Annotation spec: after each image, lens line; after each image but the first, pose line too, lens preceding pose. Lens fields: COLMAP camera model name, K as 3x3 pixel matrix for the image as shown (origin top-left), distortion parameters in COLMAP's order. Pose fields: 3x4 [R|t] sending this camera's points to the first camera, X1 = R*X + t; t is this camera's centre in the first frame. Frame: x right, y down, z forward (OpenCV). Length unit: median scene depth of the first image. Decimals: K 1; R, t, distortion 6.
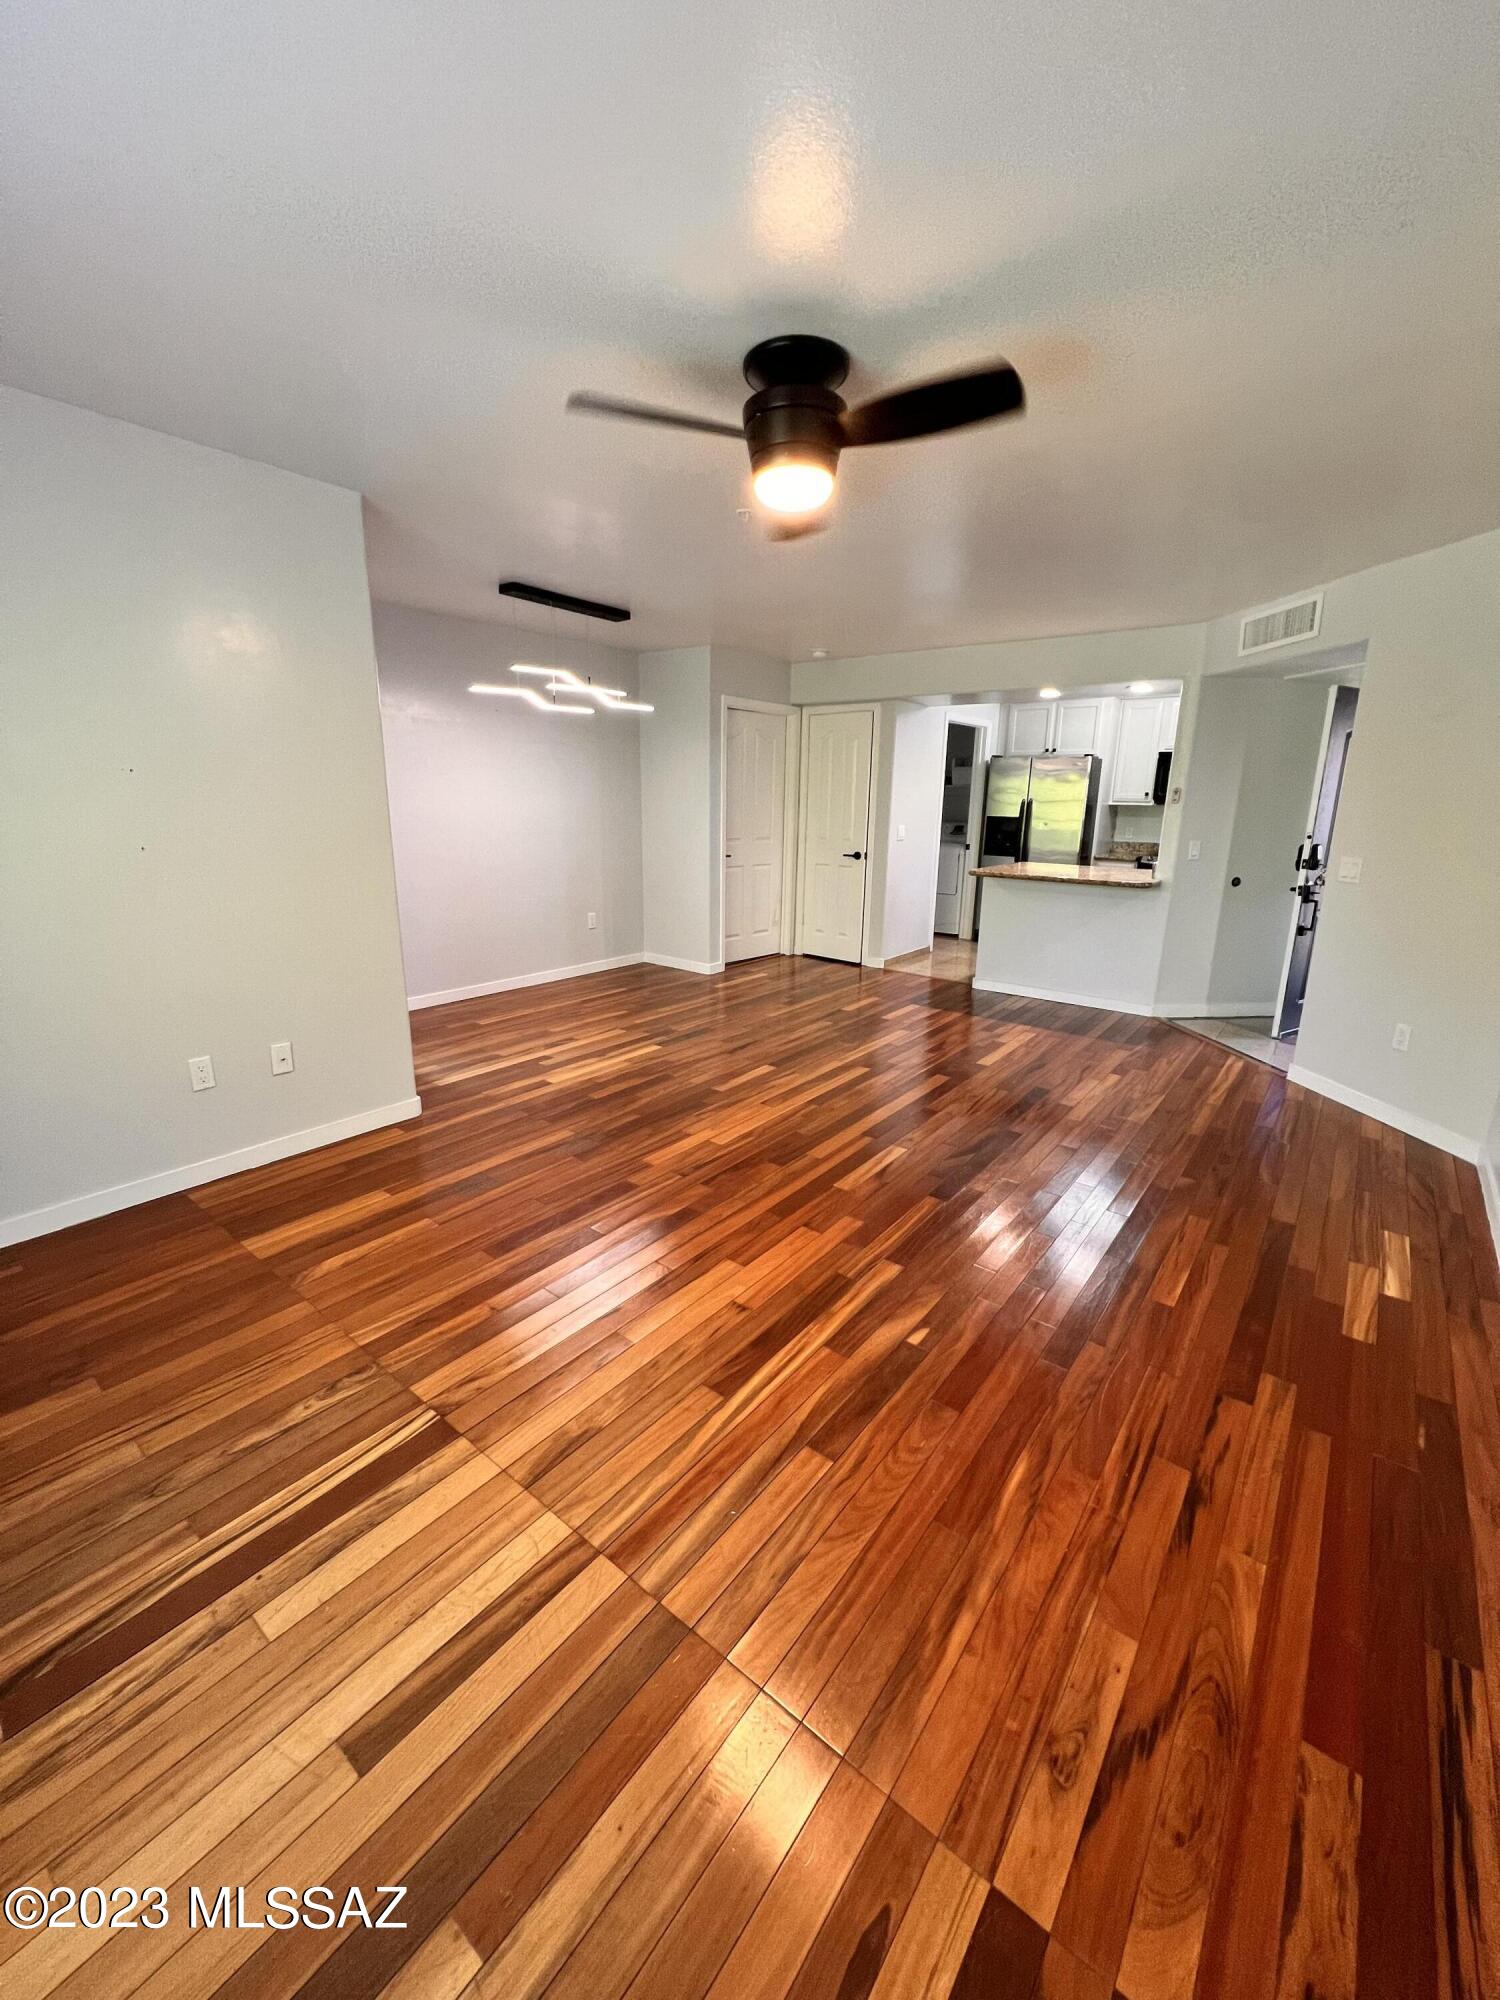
lens RADIAL K [[800.0, 0, 755.8], [0, 800.0, 993.0], [0, 0, 1]] dist [-0.002613, 0.001211]
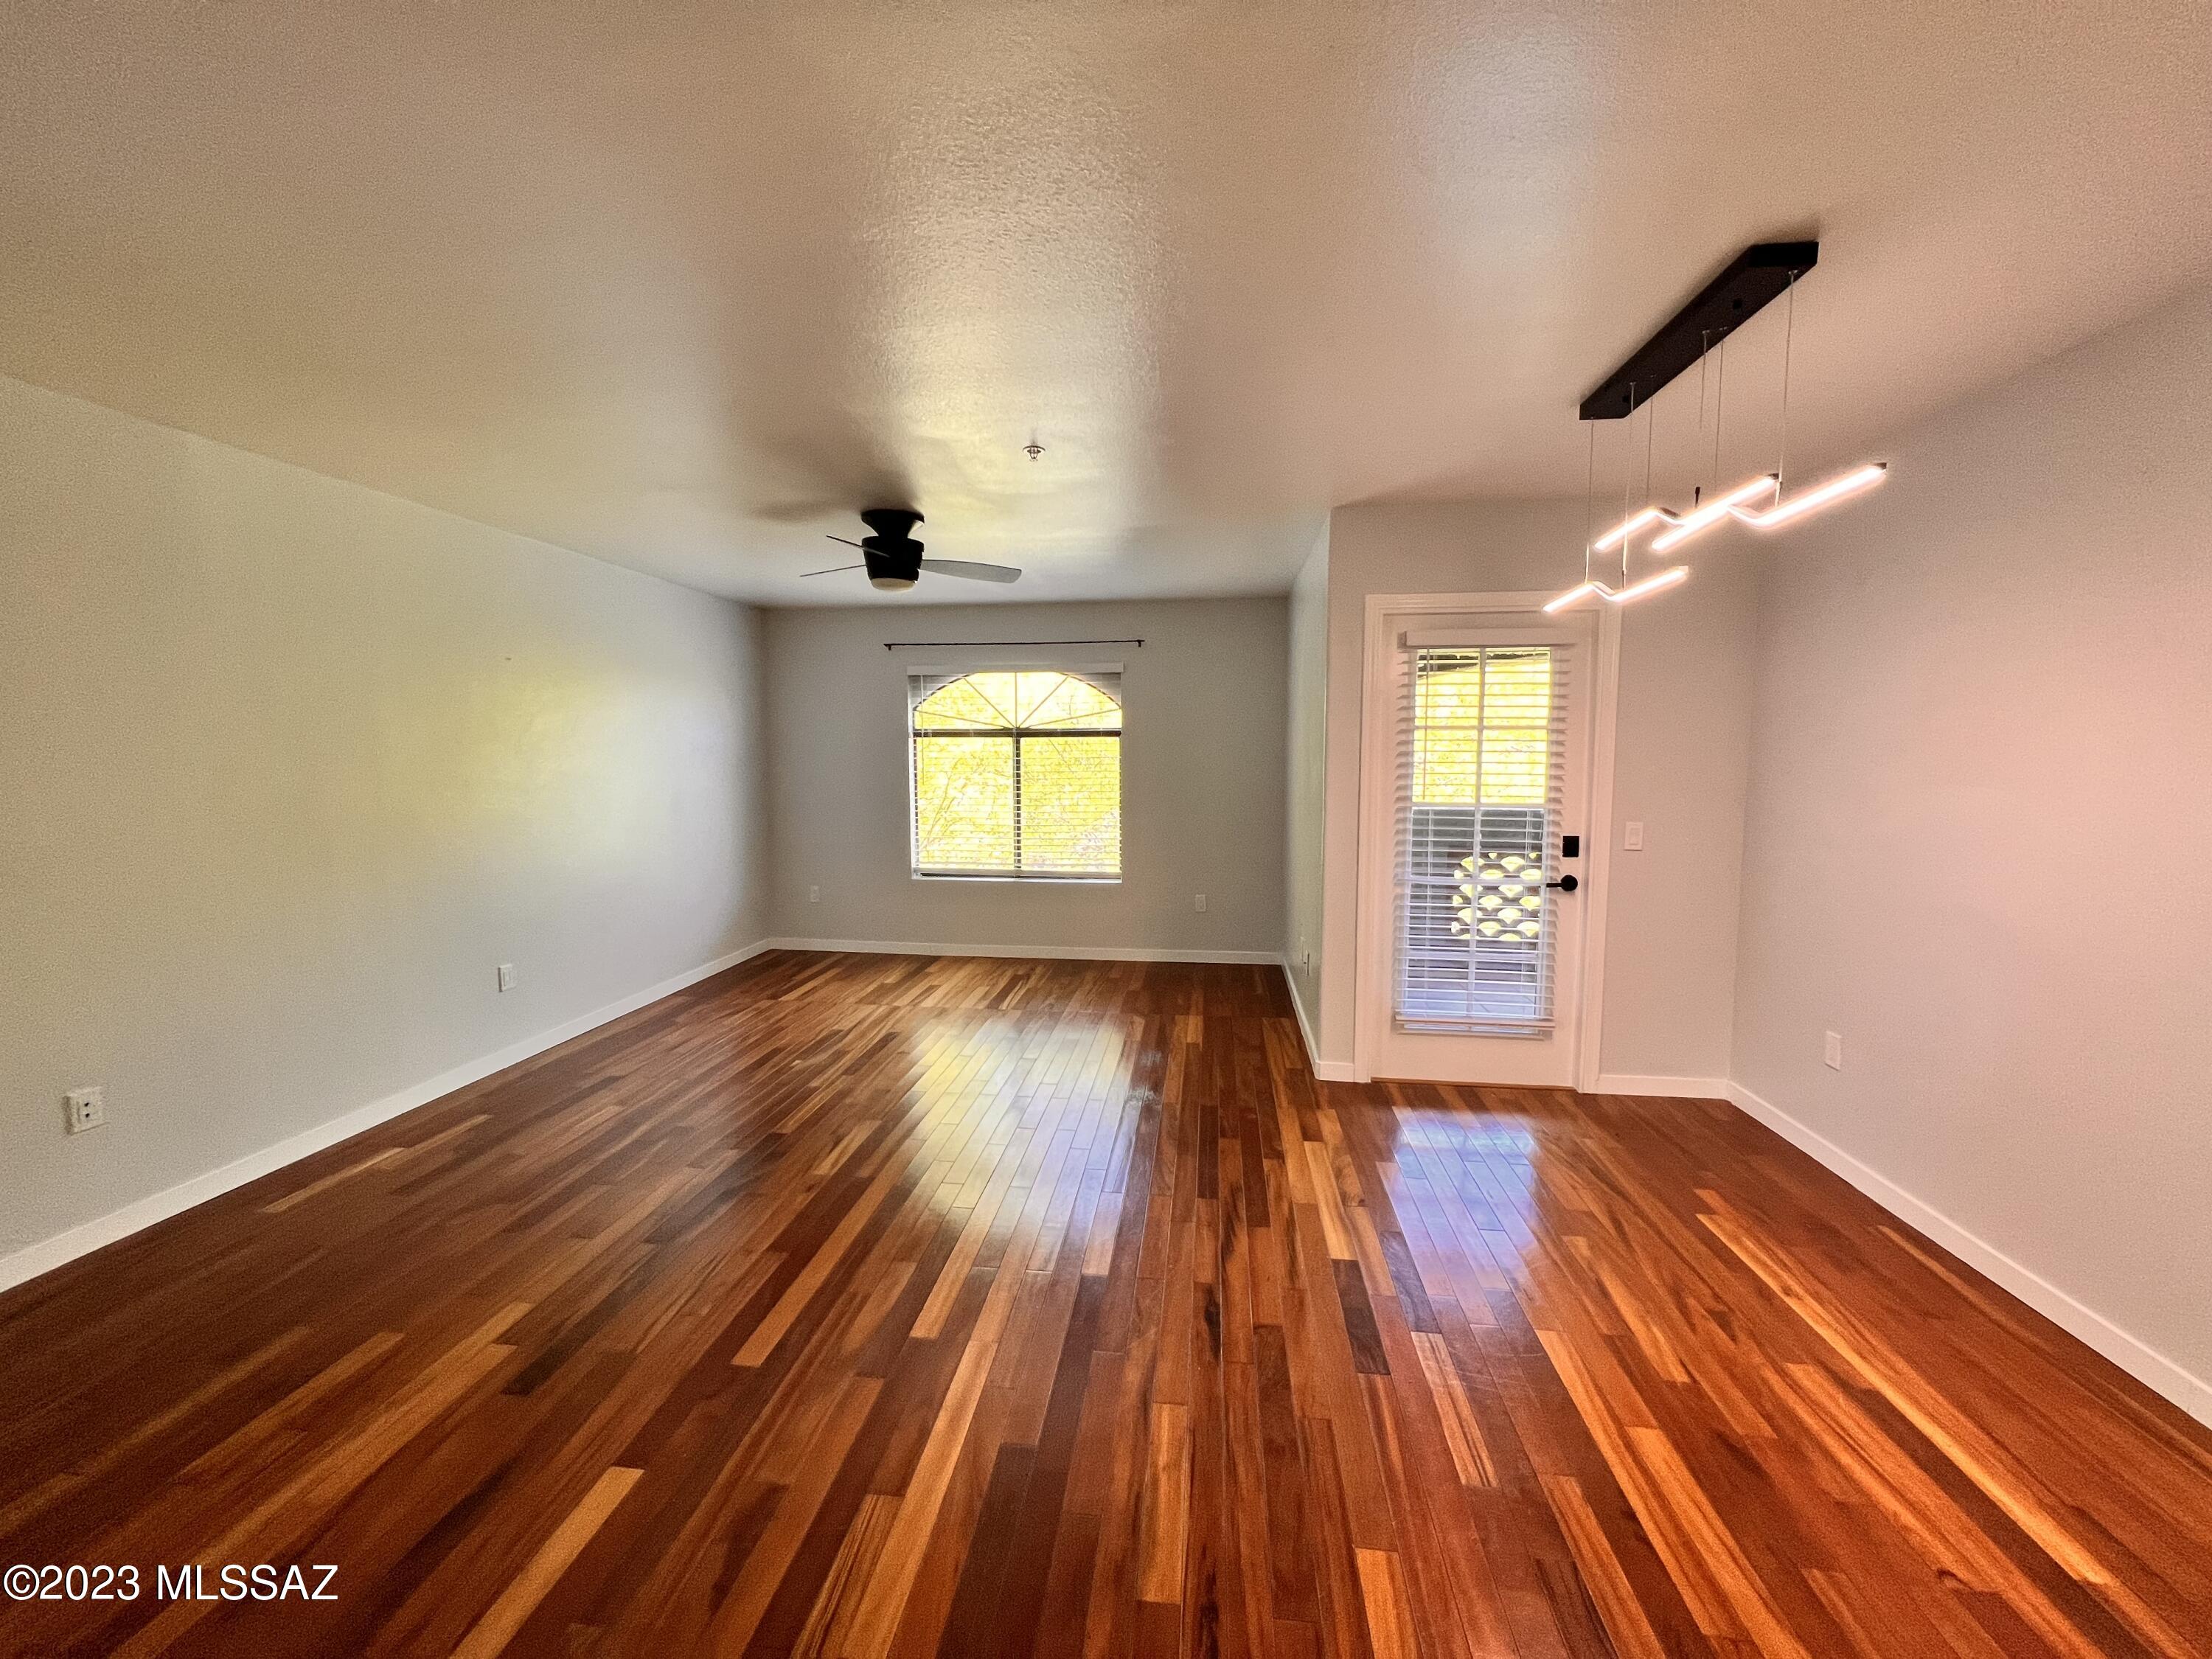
lens RADIAL K [[884.8, 0, 1100.8], [0, 884.8, 827.7], [0, 0, 1]] dist [-0.002613, 0.001211]
pose [[-0.861313, 0.028445, -0.507277, 0.349691], [-0.134554, 0.950011, 0.281733, -0.404906], [0.489933, 0.310917, -0.814430, 1.608413]]
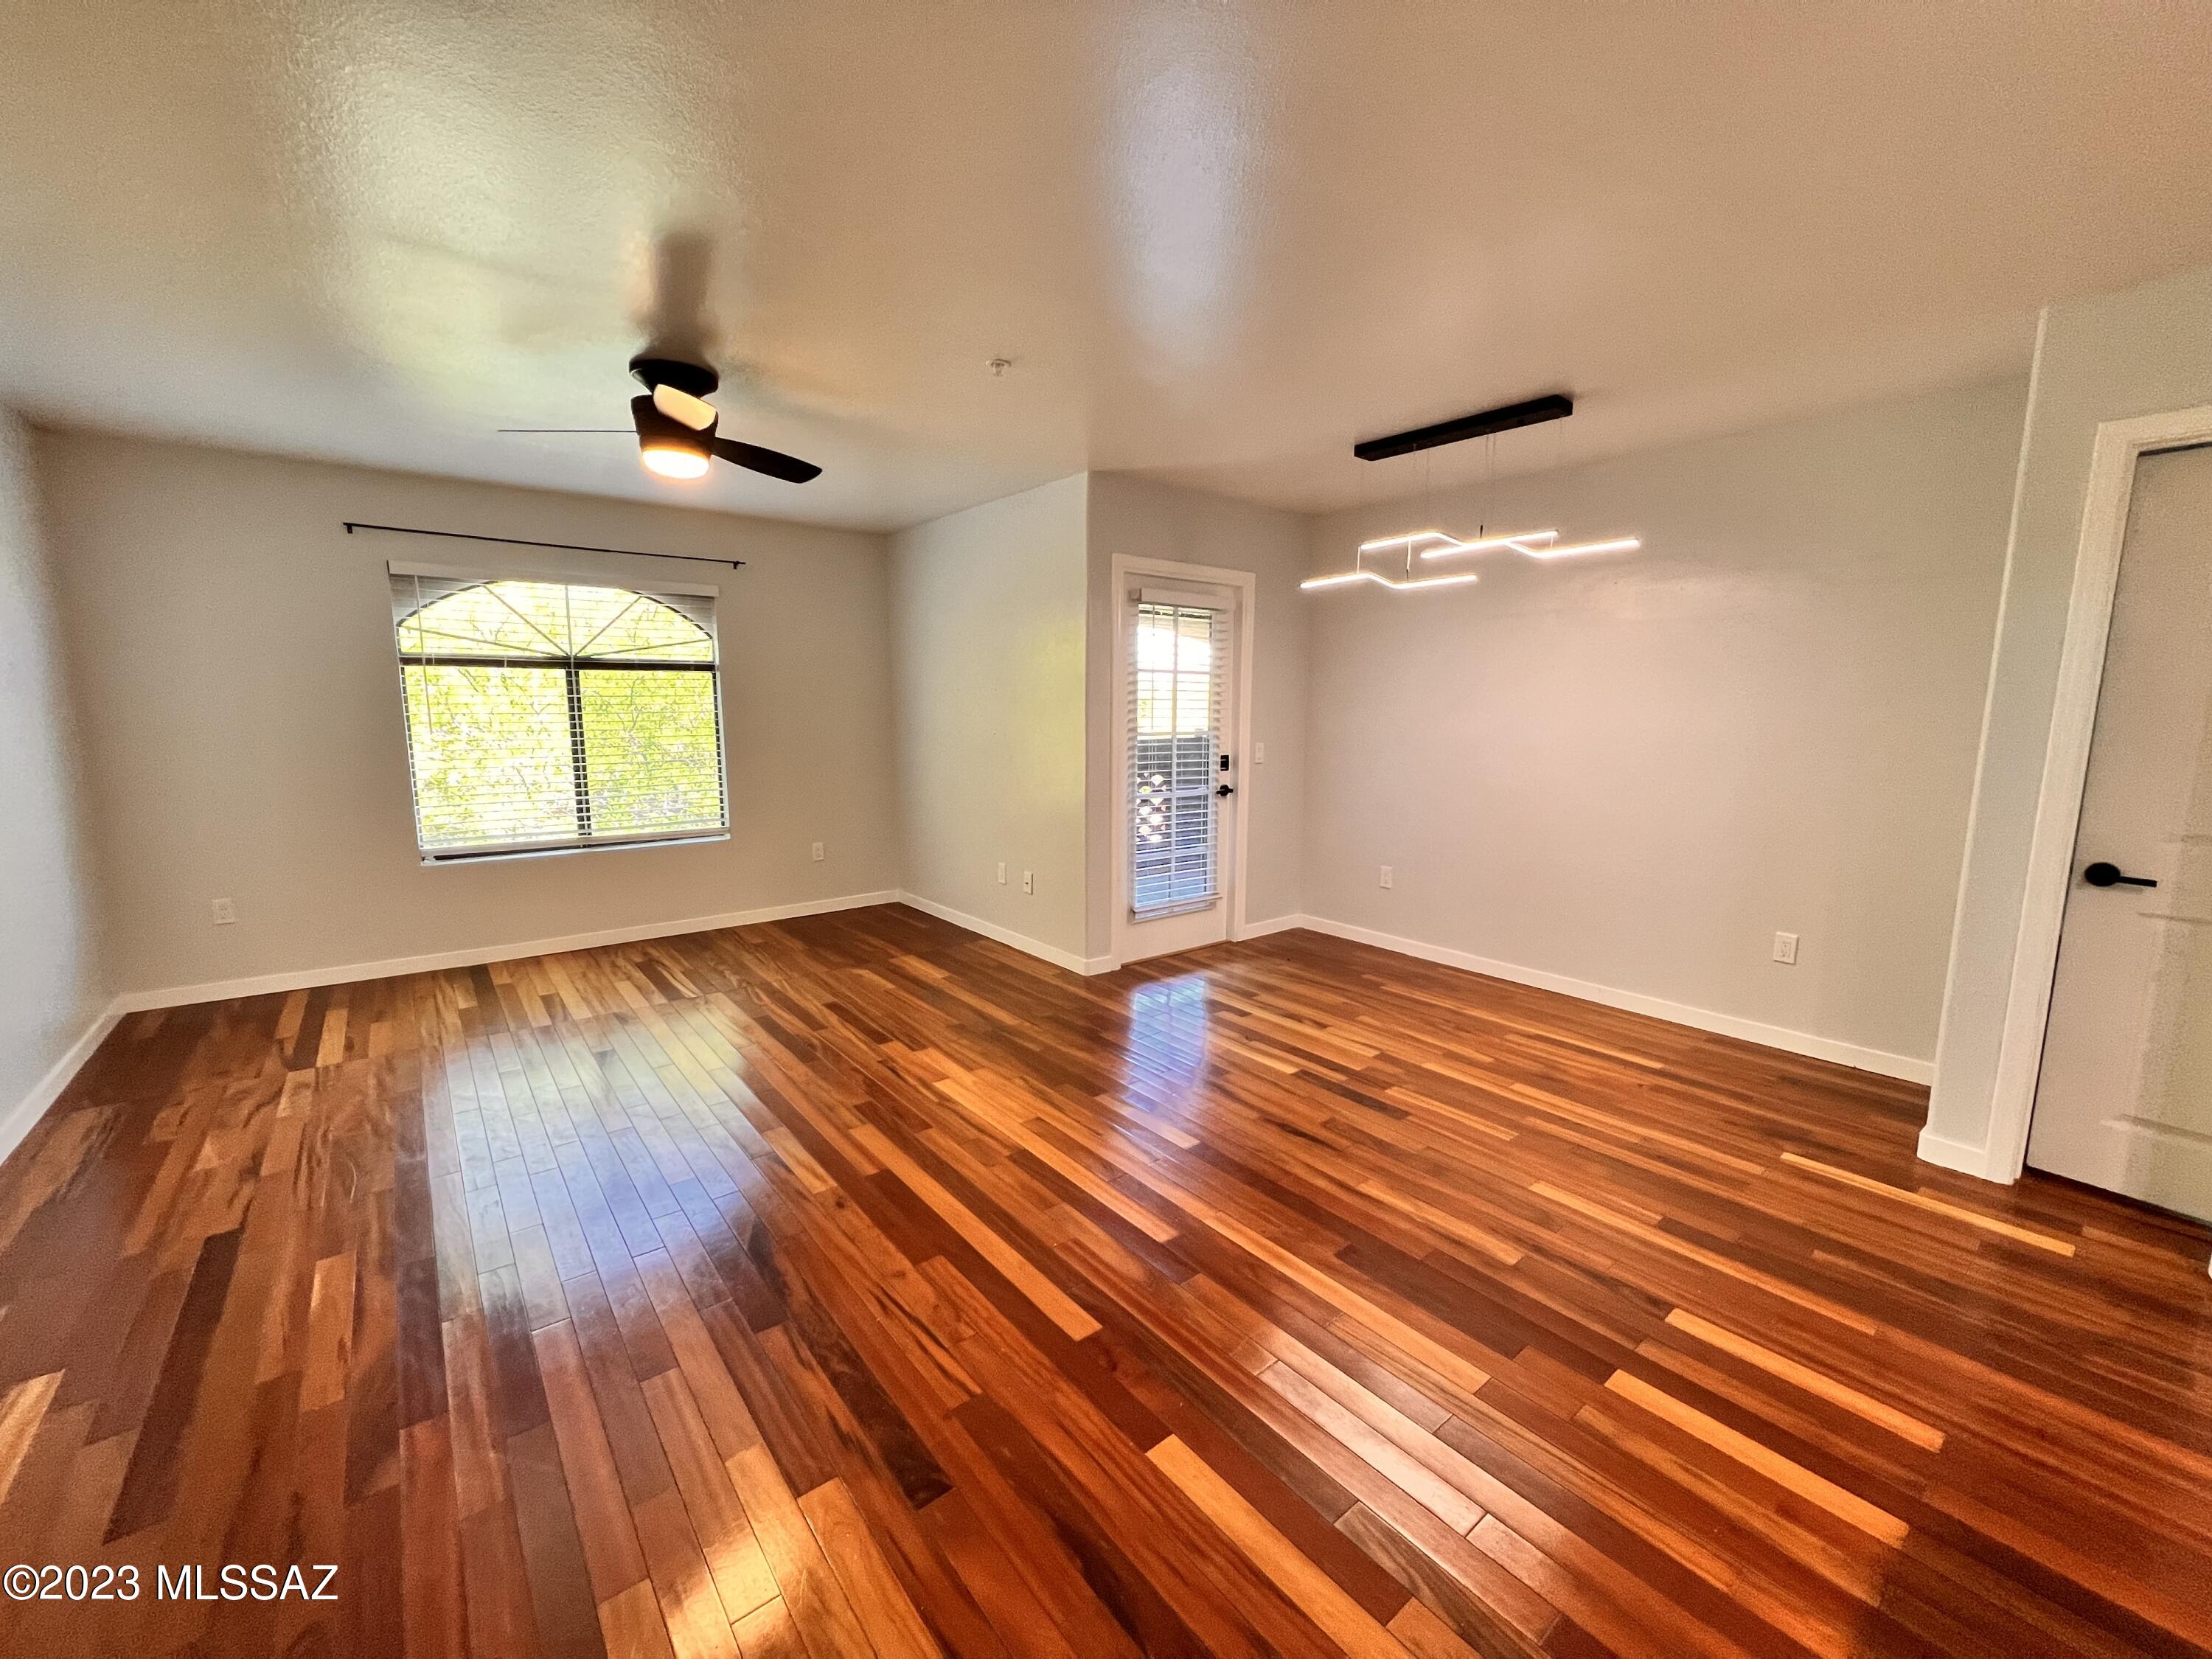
lens RADIAL K [[884.8, 0, 1097.8], [0, 884.8, 827.7], [0, 0, 1]] dist [-0.002613, 0.001211]
pose [[-0.235294, 0.121041, -0.964358, 0.746523], [-0.242691, 0.953467, 0.178888, -0.271920], [0.941137, 0.276132, -0.194969, 1.161763]]
